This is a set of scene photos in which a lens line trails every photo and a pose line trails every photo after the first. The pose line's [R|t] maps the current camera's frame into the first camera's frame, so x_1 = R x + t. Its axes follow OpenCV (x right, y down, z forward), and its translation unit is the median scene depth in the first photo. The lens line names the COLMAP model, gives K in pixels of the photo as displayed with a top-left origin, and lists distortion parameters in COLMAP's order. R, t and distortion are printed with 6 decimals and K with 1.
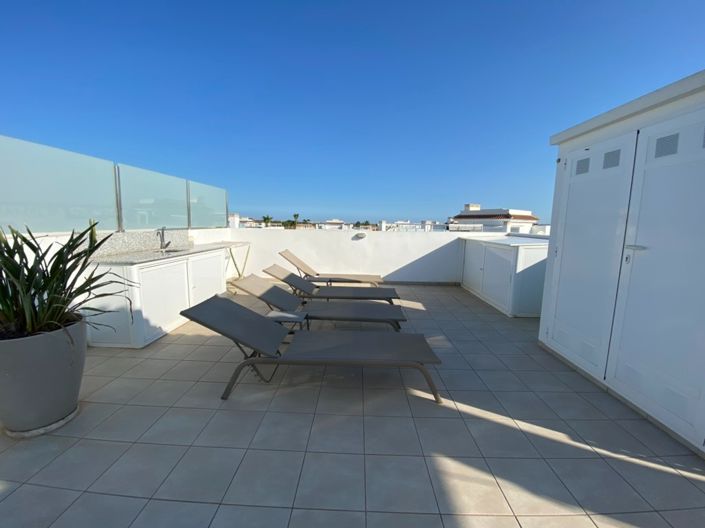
lens RADIAL K [[283.6, 0, 349.2], [0, 283.6, 262.1], [0, 0, 1]] dist [0.013784, -0.016415]
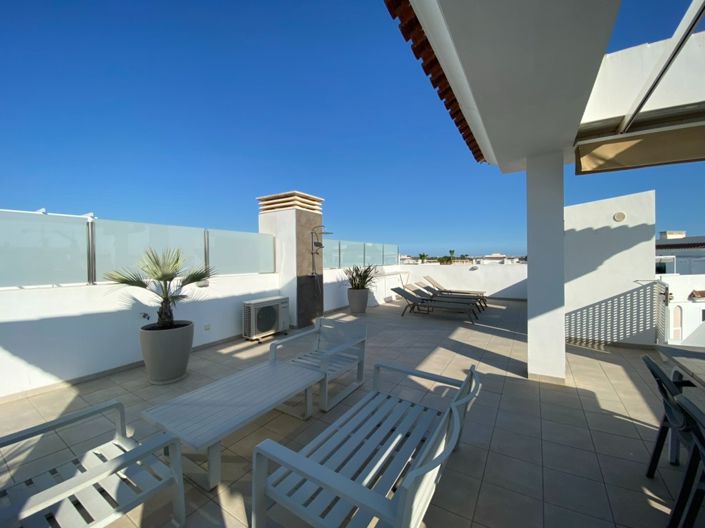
lens RADIAL K [[283.6, 0, 347.5], [0, 283.6, 270.1], [0, 0, 1]] dist [0.013784, -0.016415]
pose [[0.856052, -0.008208, -0.516825, 0.269190], [-0.042737, 0.995326, -0.086596, 0.096683], [0.515121, 0.096218, 0.851700, -0.811202]]
